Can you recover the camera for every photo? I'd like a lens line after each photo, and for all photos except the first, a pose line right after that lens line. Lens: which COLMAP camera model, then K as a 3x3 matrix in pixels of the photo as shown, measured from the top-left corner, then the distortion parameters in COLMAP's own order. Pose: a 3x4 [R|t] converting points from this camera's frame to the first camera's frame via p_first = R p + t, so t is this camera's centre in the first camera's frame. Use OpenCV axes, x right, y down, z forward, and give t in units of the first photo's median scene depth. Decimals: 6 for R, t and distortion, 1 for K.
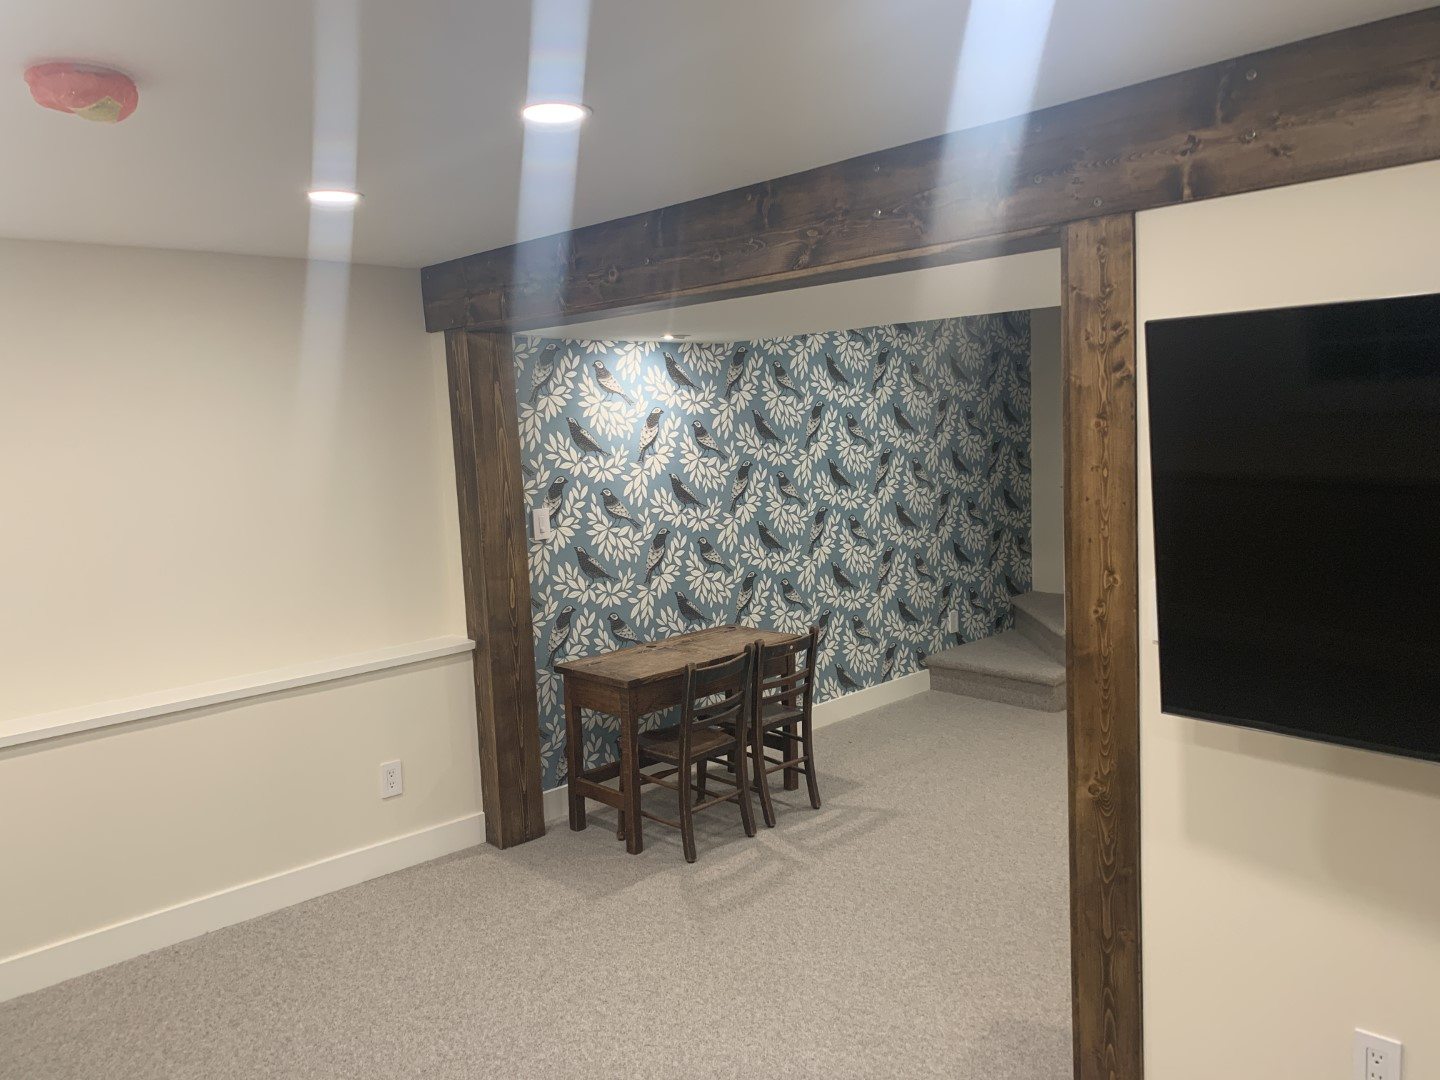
lens RADIAL K [[1095.0, 0, 720.0], [0, 1095.0, 522.4], [0, 0, 1]] dist [0.173903, -0.344376]
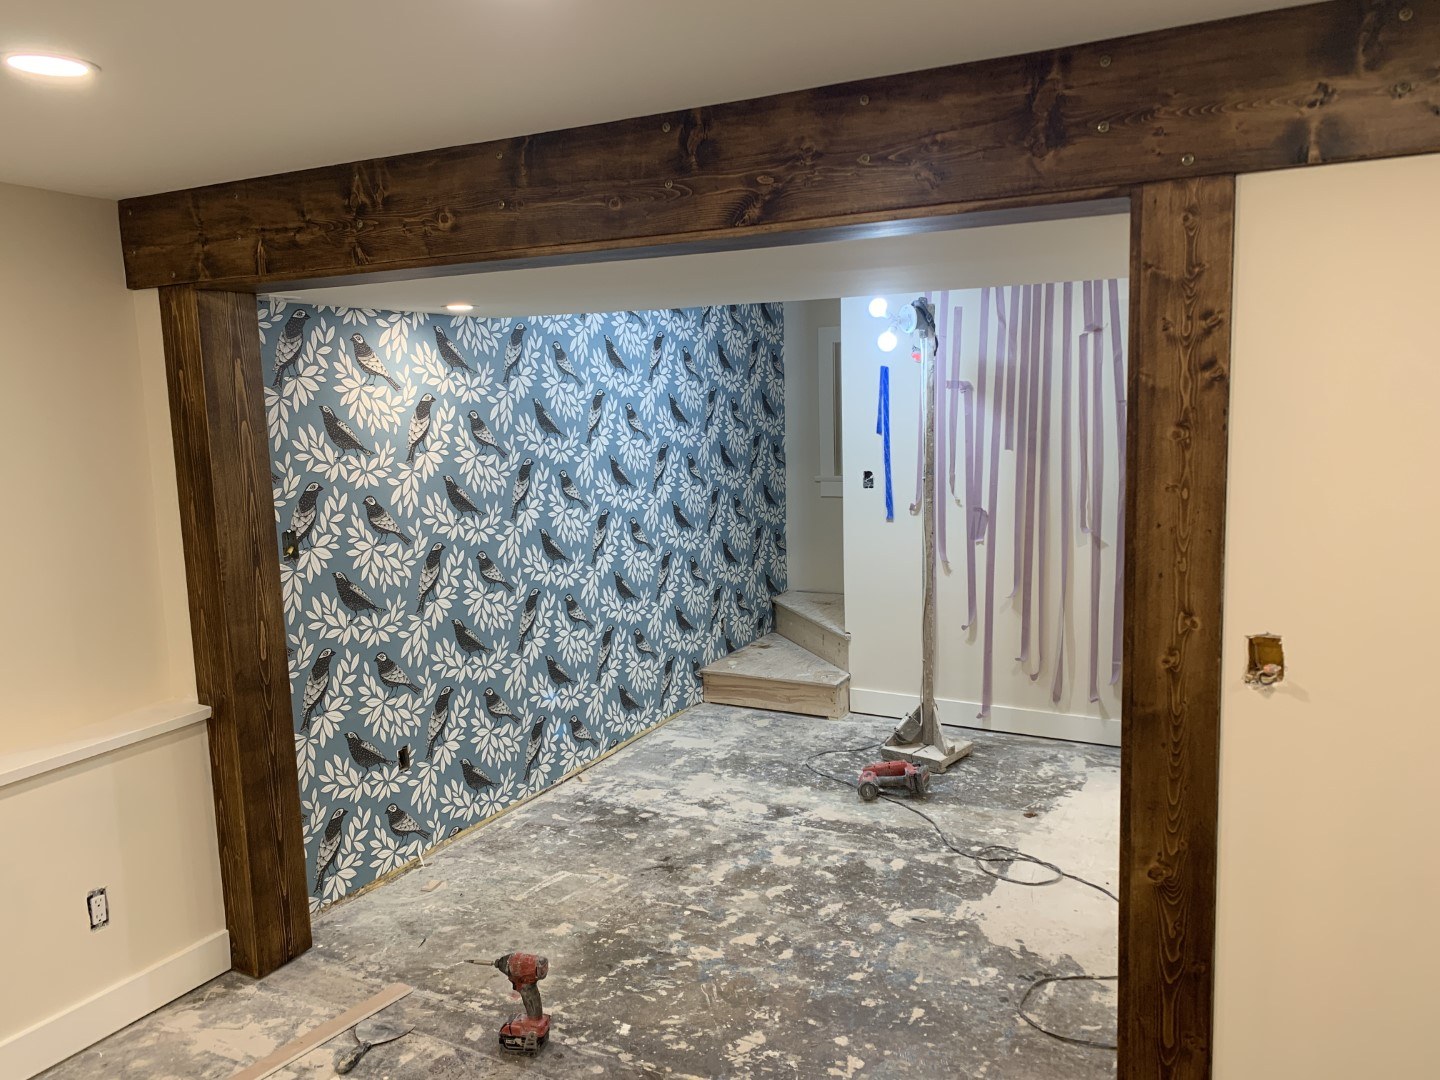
lens RADIAL K [[1099.6, 0, 722.4], [0, 1099.6, 524.7], [0, 0, 1]] dist [0.088657, -0.117154]
pose [[0.948173, -0.023160, 0.316909, -0.116690], [0.017747, 0.999643, 0.019955, -0.021804], [-0.317258, -0.013296, 0.948246, 0.162879]]
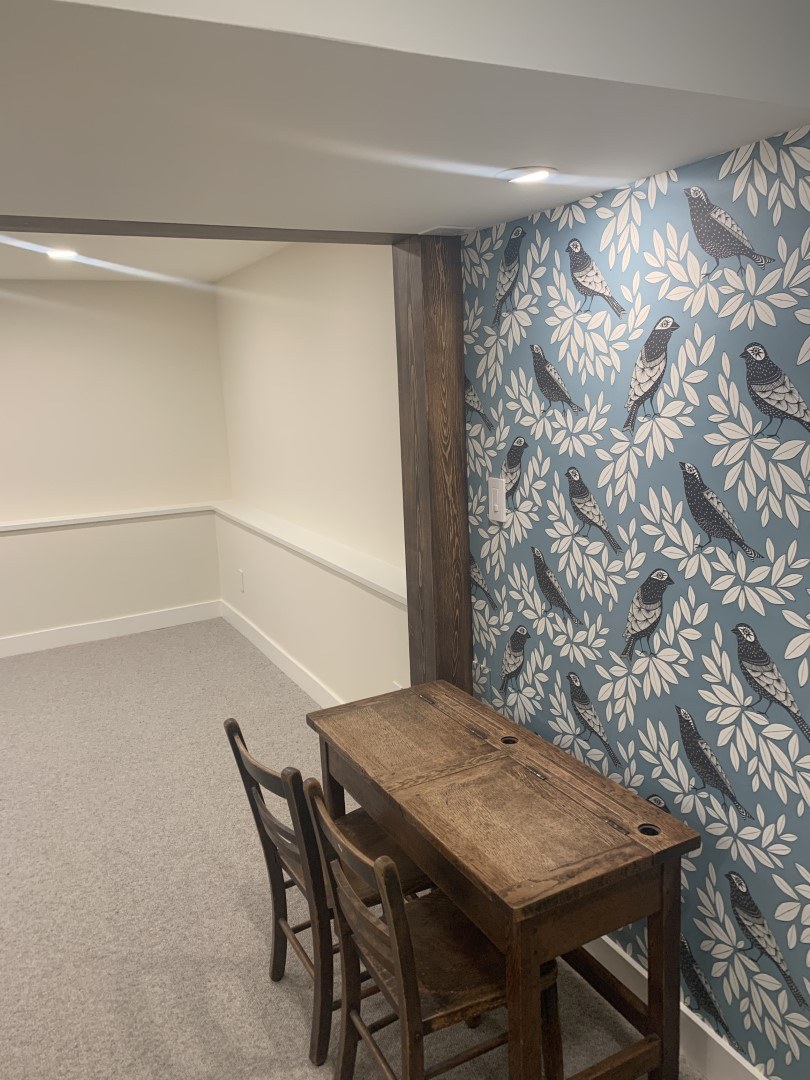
lens RADIAL K [[816.9, 0, 409.7], [0, 816.9, 537.0], [0, 0, 1]] dist [0.045489, -0.056539]
pose [[-0.288248, 0.235010, -0.928269, 0.335268], [-0.041291, 0.965463, 0.257248, -0.103874], [0.956665, 0.112480, -0.268589, 1.039813]]
